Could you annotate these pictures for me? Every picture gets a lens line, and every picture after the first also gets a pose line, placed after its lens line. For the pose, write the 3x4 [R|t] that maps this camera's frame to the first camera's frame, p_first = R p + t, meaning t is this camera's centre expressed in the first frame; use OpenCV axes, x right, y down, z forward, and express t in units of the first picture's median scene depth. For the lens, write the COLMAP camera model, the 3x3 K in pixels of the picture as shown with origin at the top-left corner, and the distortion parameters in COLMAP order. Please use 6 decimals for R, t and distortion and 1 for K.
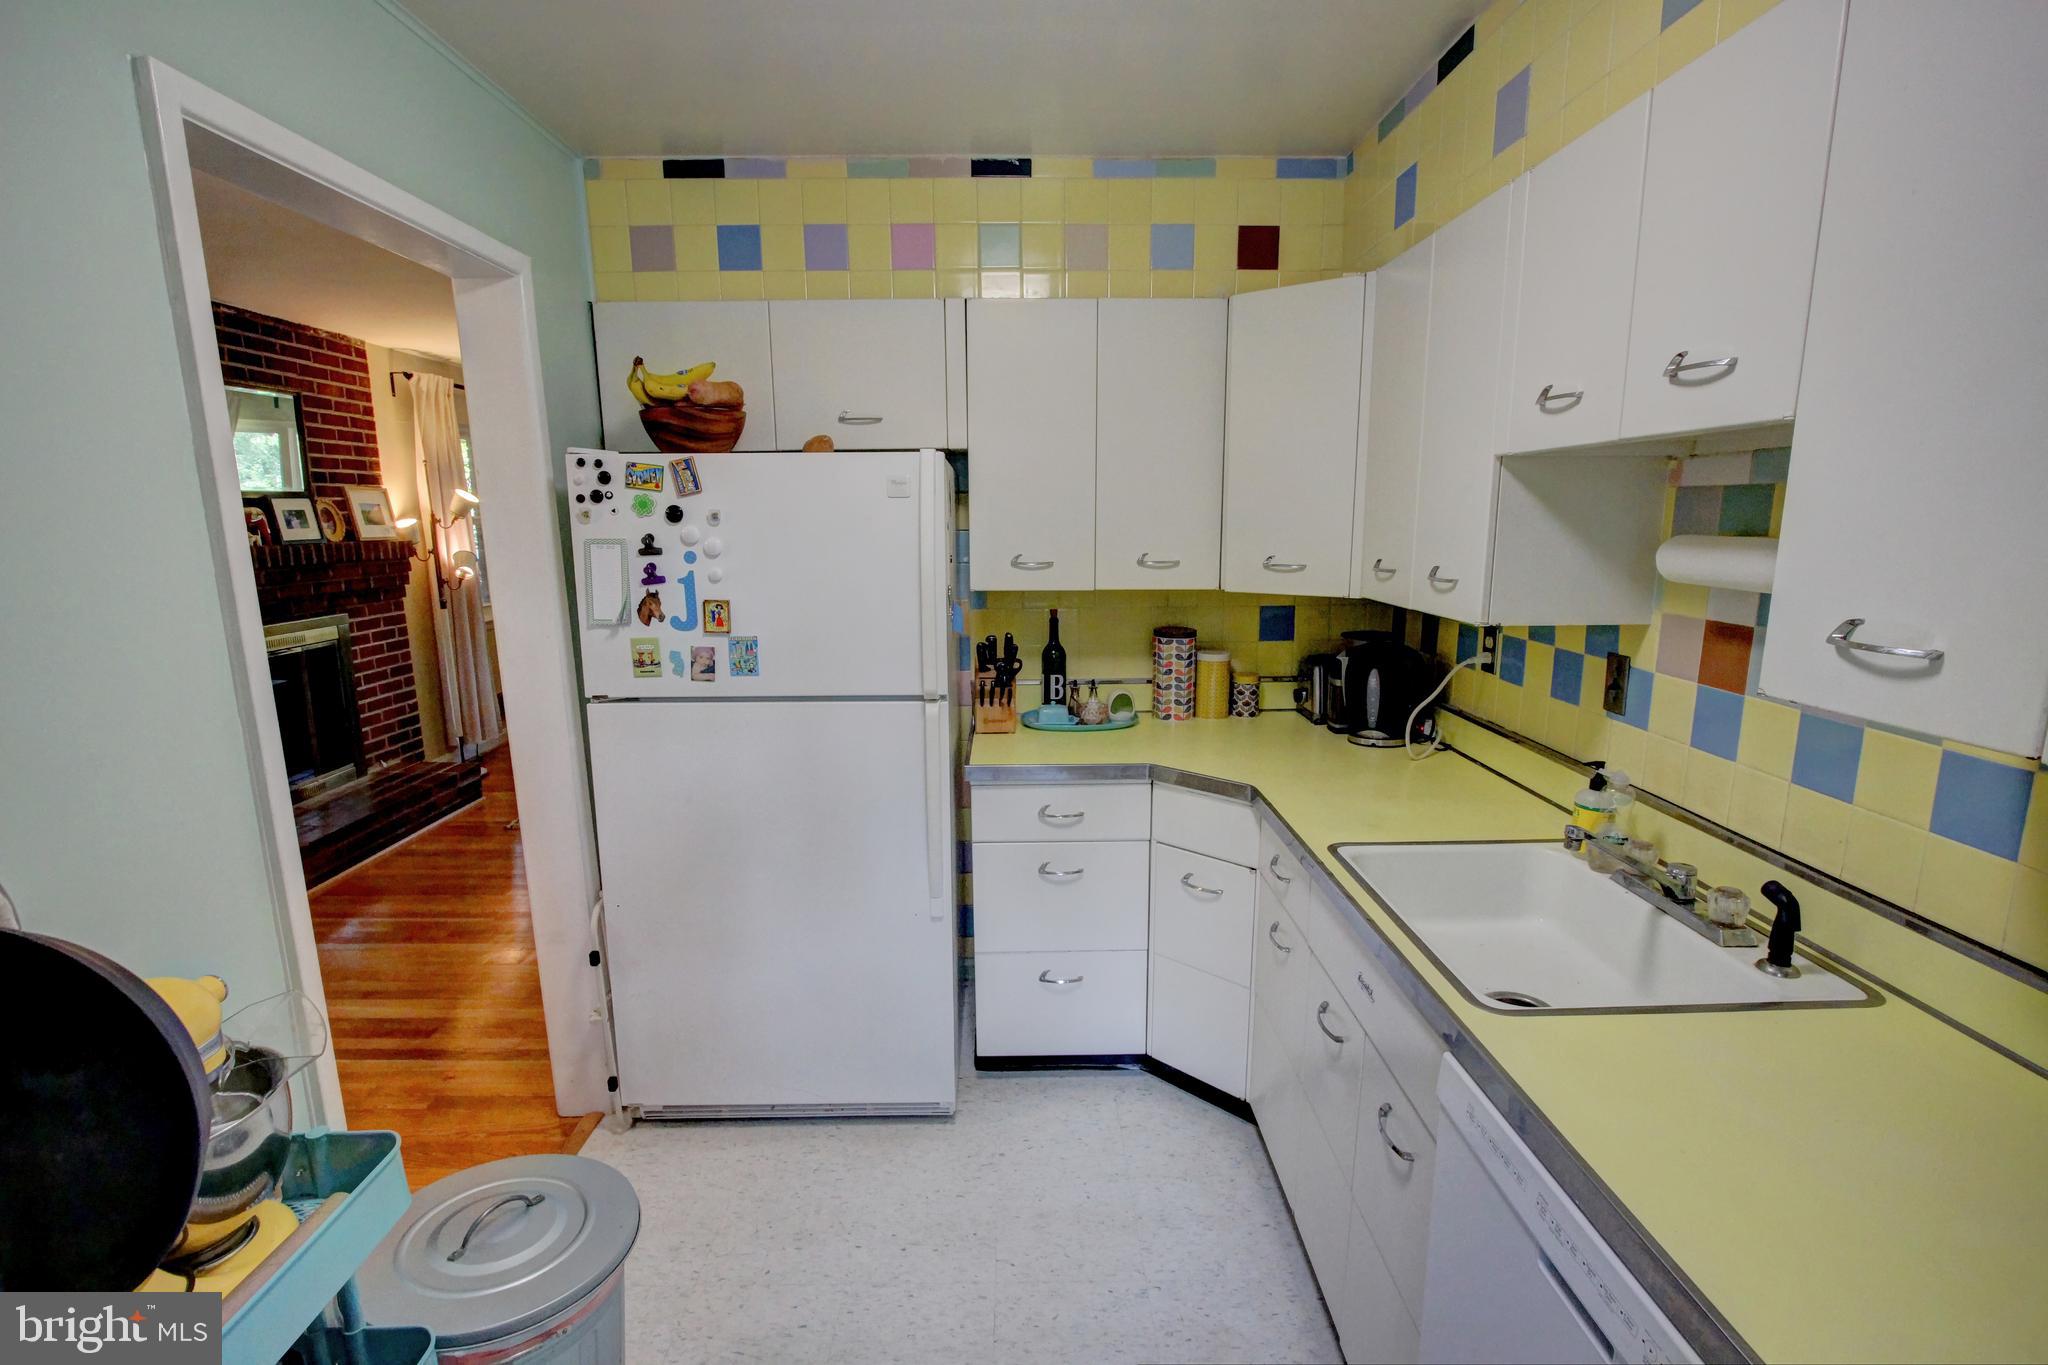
lens RADIAL K [[947.3, 0, 1023.2], [0, 947.3, 692.7], [0, 0, 1]] dist [-0.020929, 0.004093]
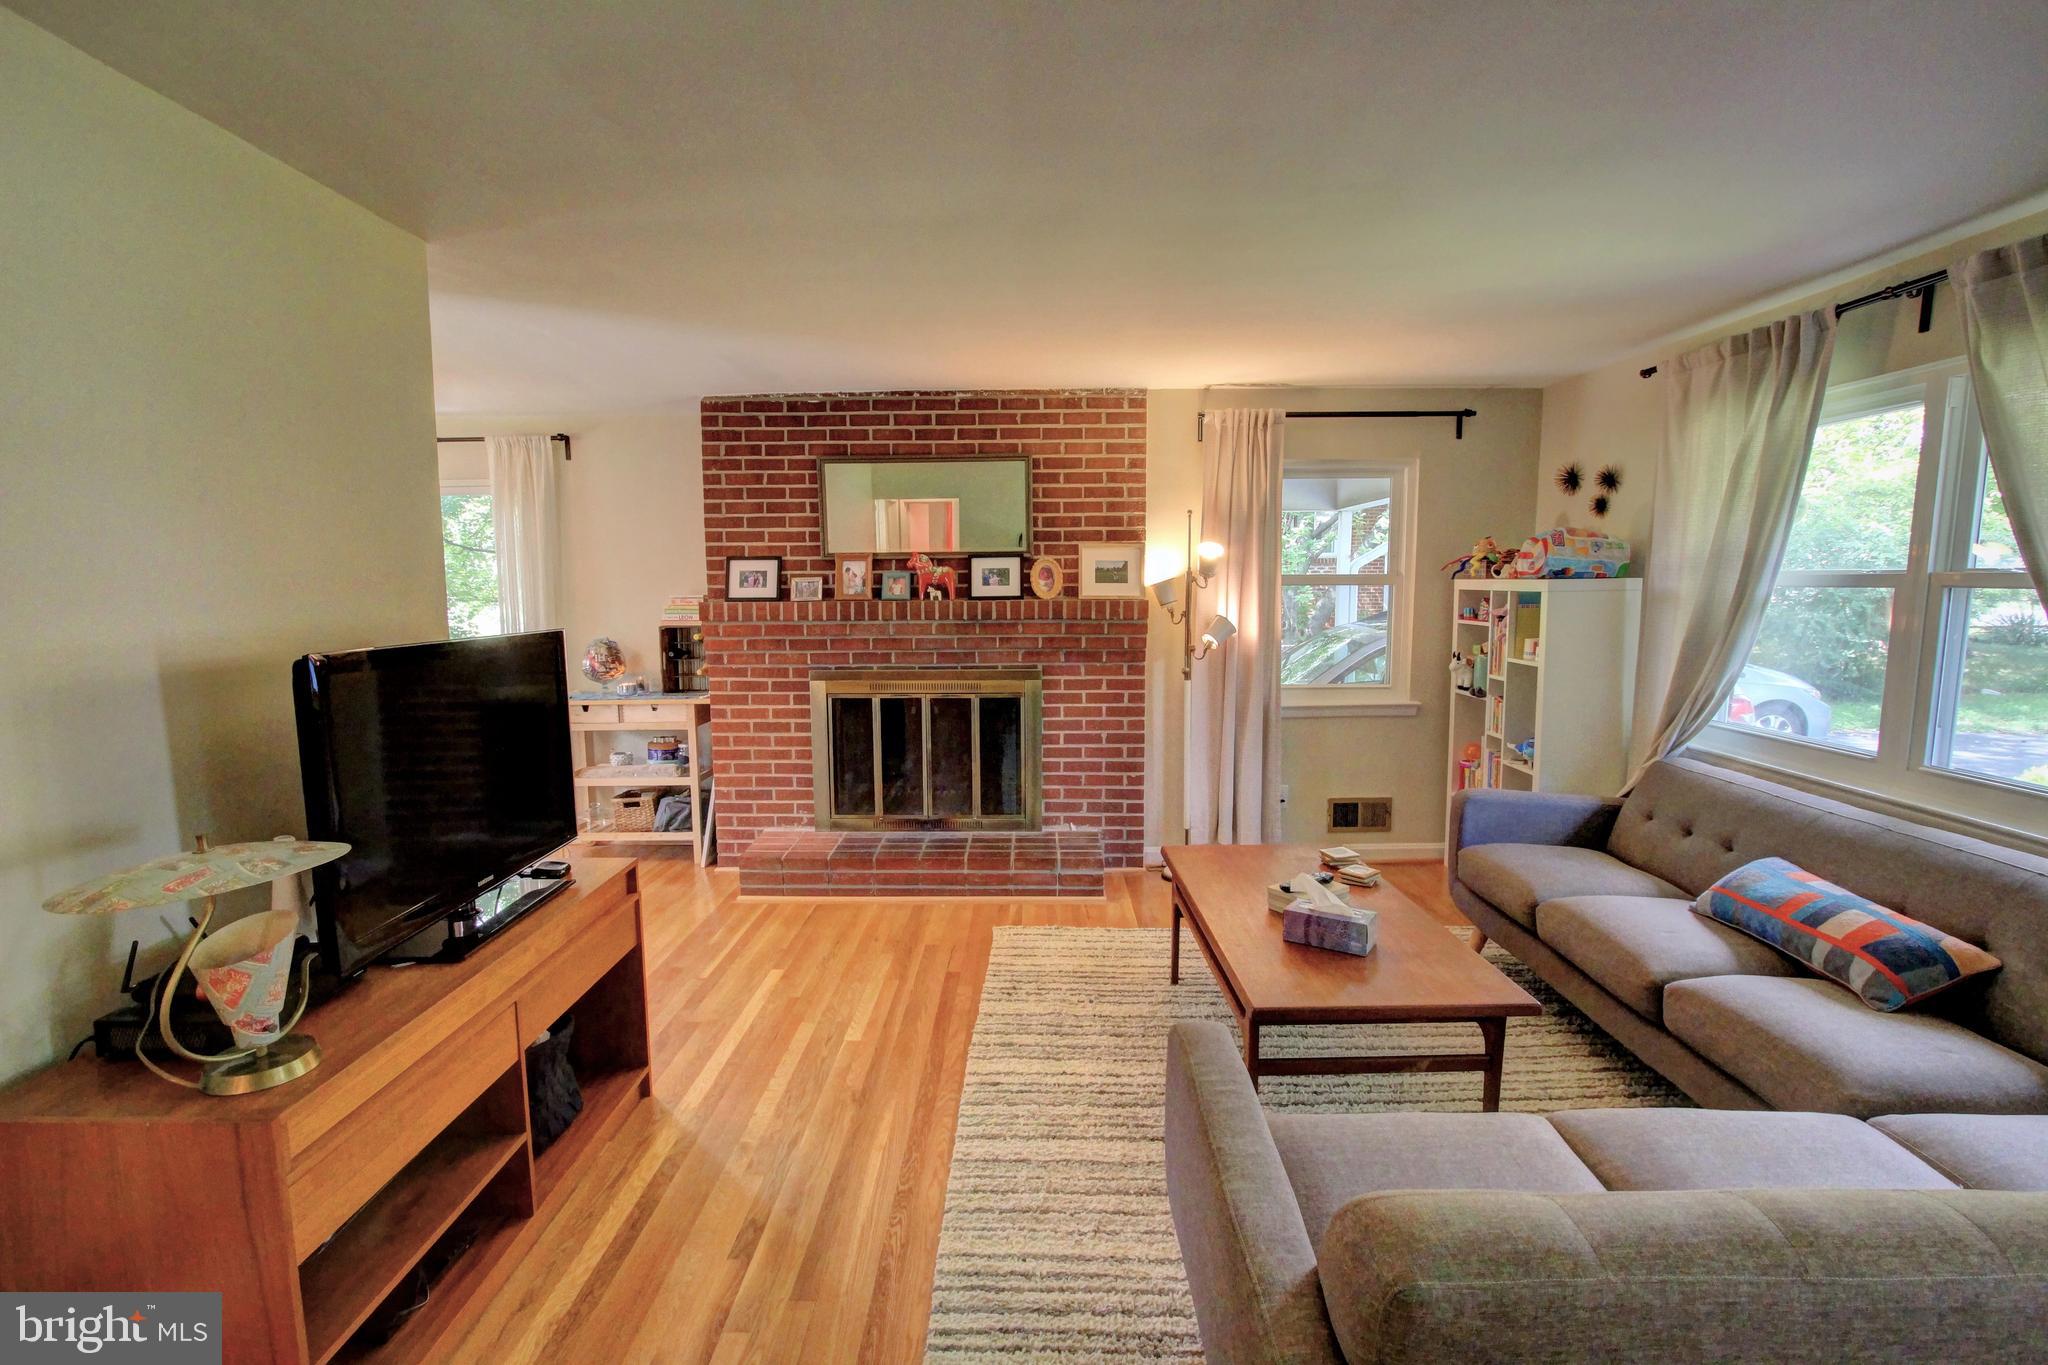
lens RADIAL K [[947.3, 0, 1023.2], [0, 947.3, 692.7], [0, 0, 1]] dist [-0.020929, 0.004093]
pose [[-0.018042, 0.120936, -0.992496, 0.277612], [-0.179241, 0.976185, 0.122207, -0.172624], [0.983640, 0.180101, 0.004064, 0.933718]]
